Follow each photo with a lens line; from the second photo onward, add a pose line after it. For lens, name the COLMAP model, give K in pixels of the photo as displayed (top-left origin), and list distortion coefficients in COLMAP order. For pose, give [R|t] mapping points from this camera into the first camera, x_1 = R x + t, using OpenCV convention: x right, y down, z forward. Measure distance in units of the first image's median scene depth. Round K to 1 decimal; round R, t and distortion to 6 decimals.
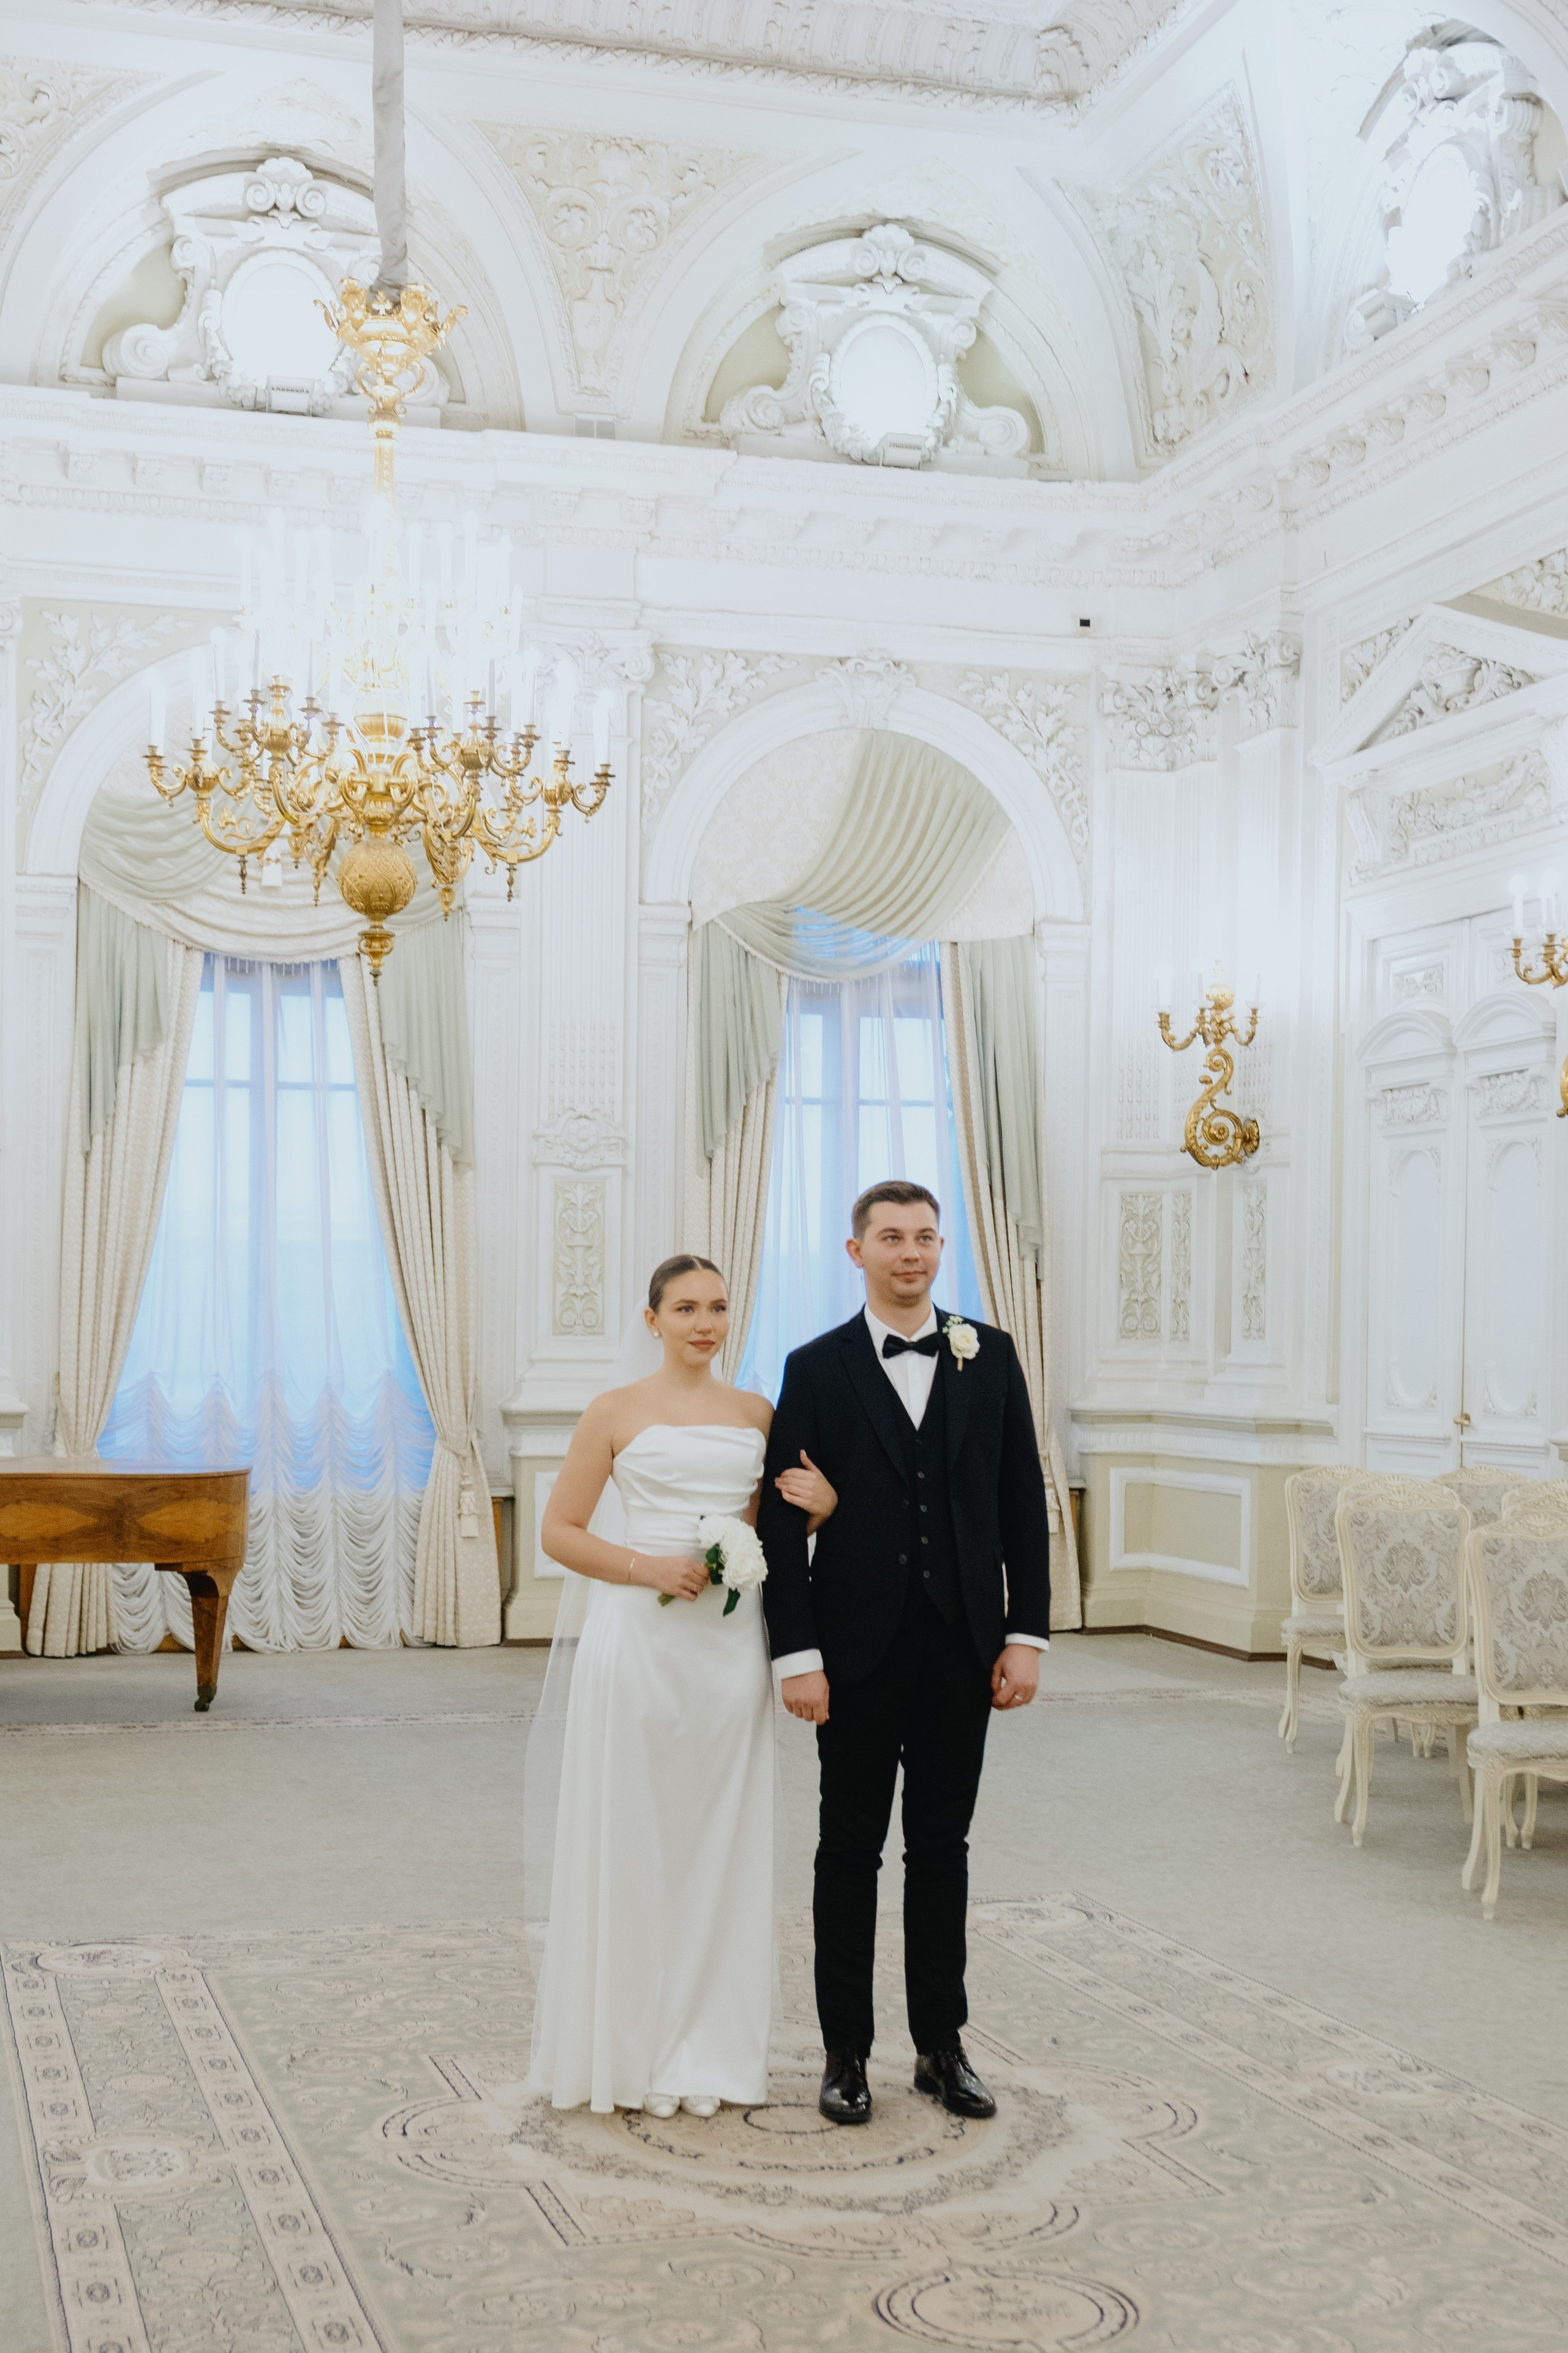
lens RADIAL K [[2741.9, 0, 676.7], [0, 2741.9, 1417.7], [0, 0, 1]] dist [0.066261, 0.000000]
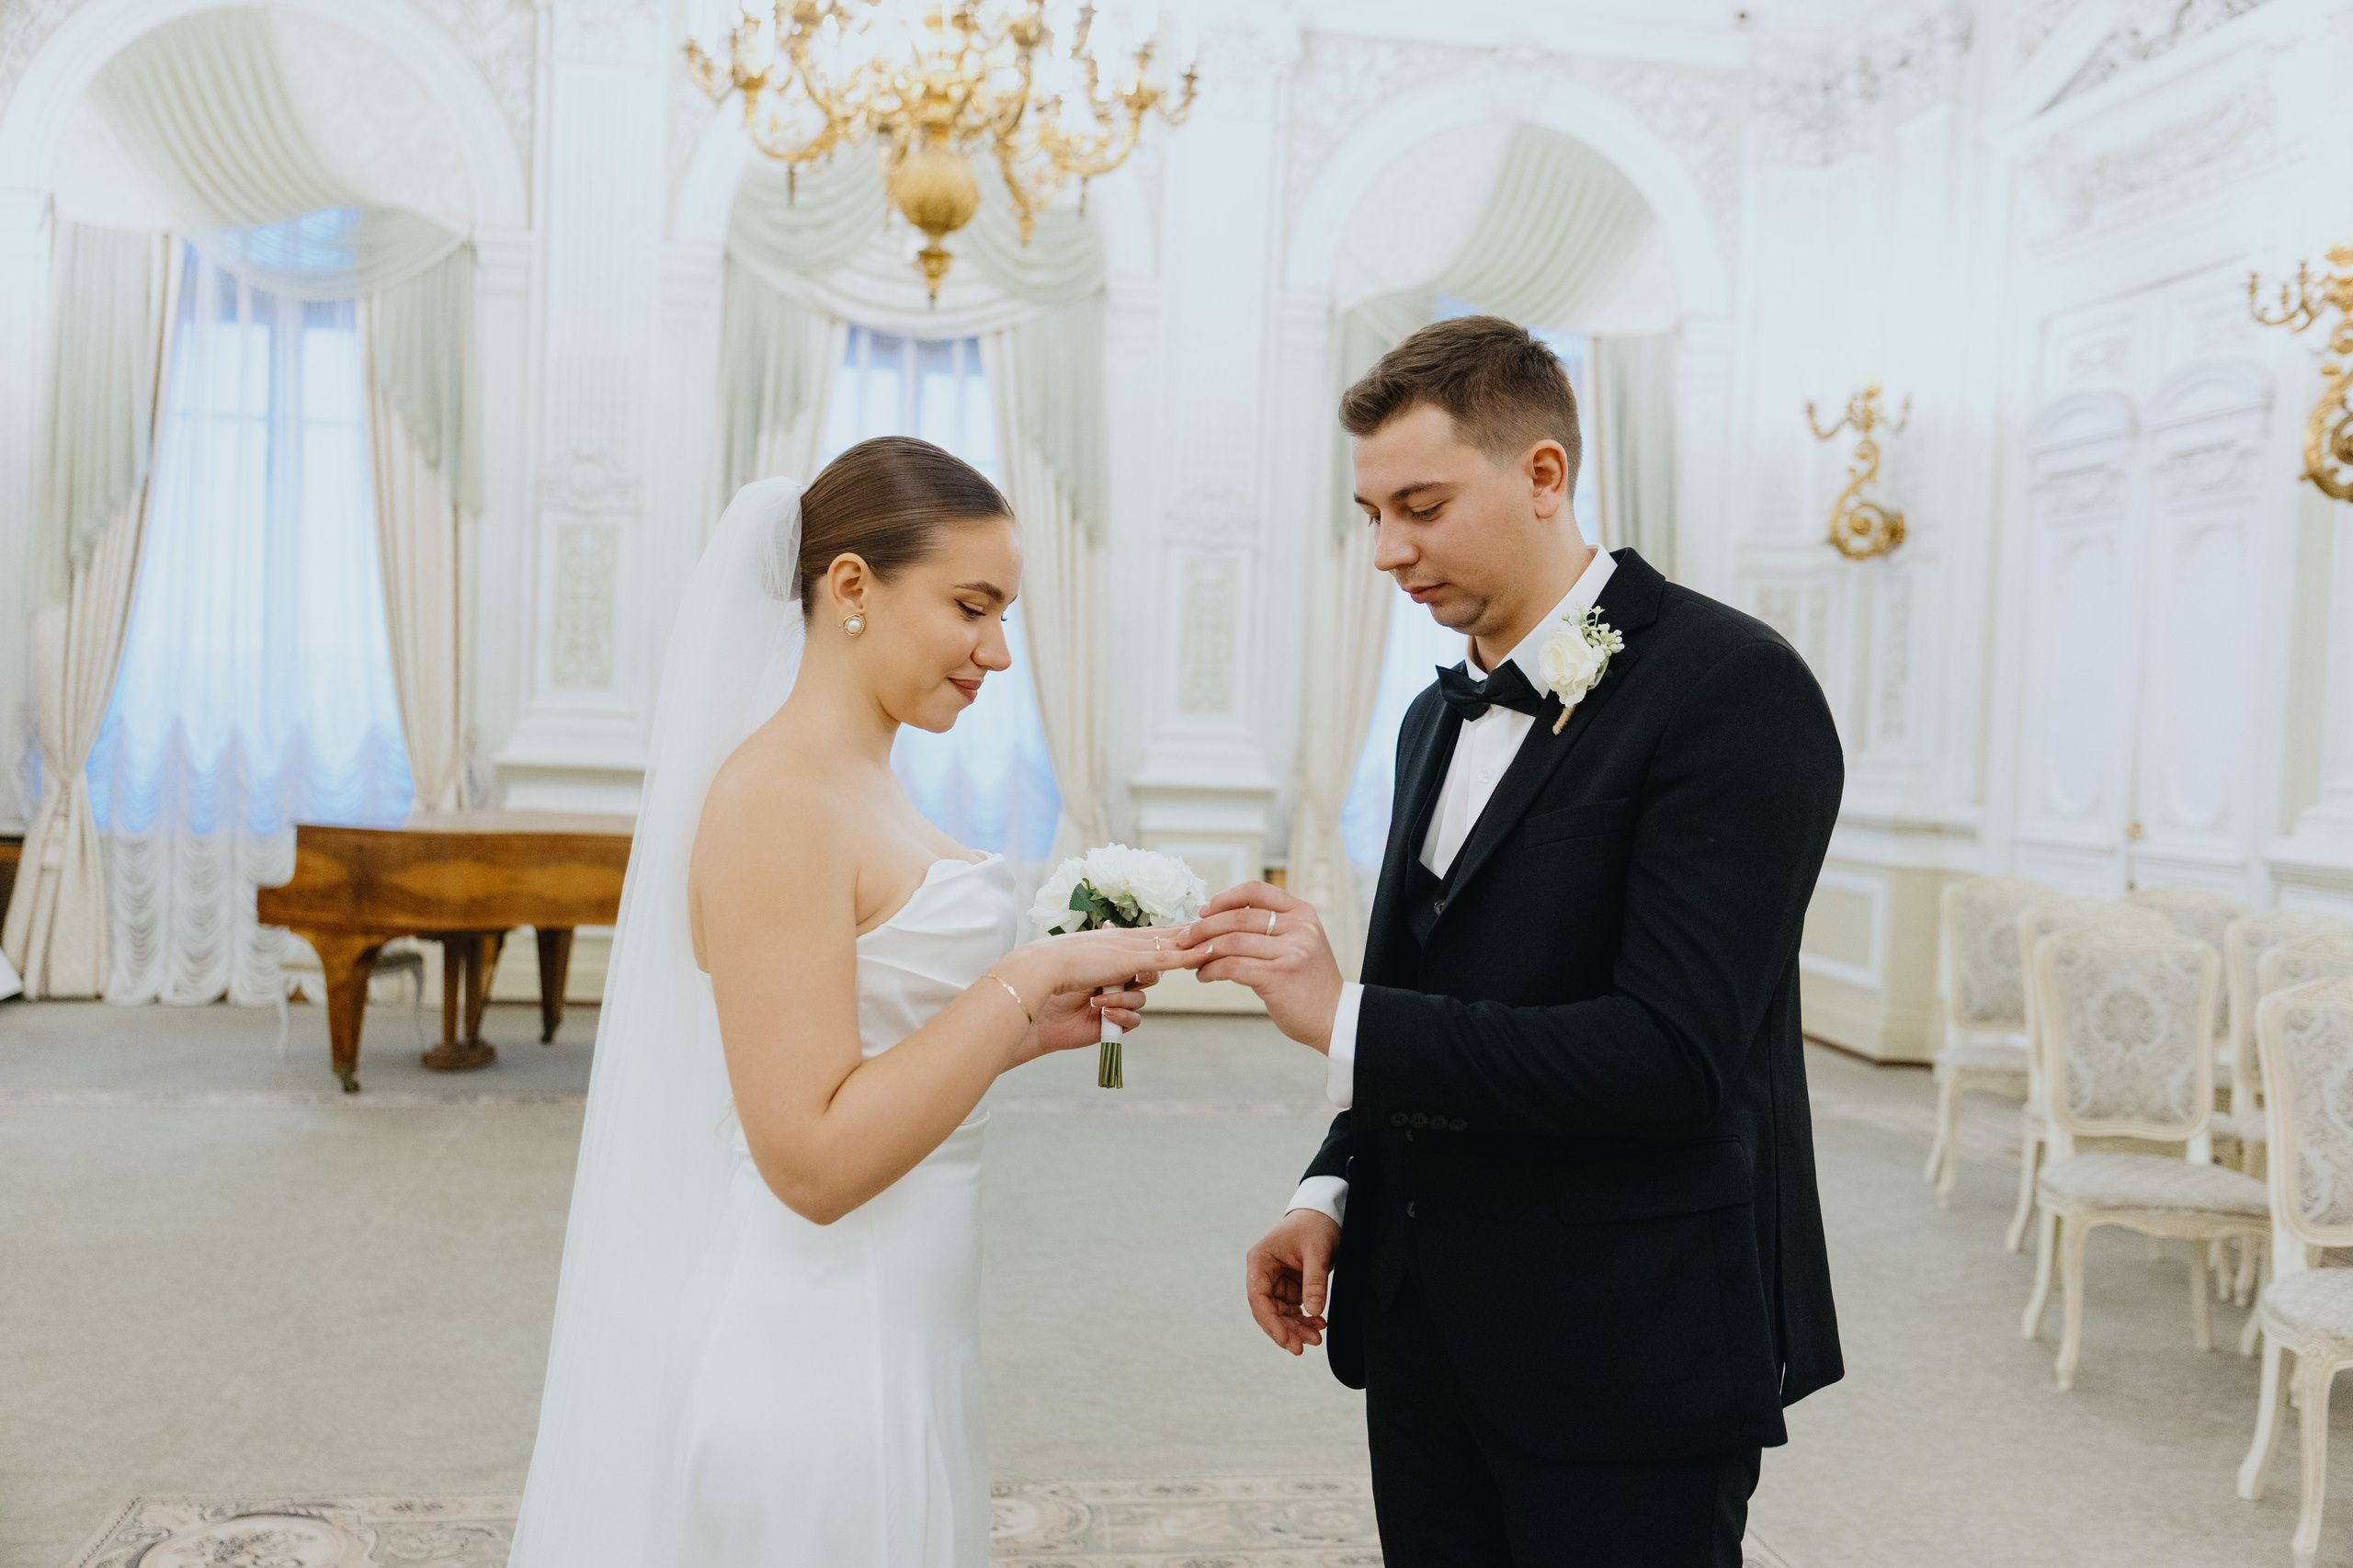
lens RADIAL K [[1986.6, 0, 1170.9], [0, 1986.6, 800.9], [0, 0, 1]] dist [0.052034, -0.039098]
pose [[0.992761, 0.035764, -0.114657, 0.039585], [-0.035094, 0.999353, 0.007857, -0.002500], [0.114863, -0.003777, 0.993374, 0.279902]]
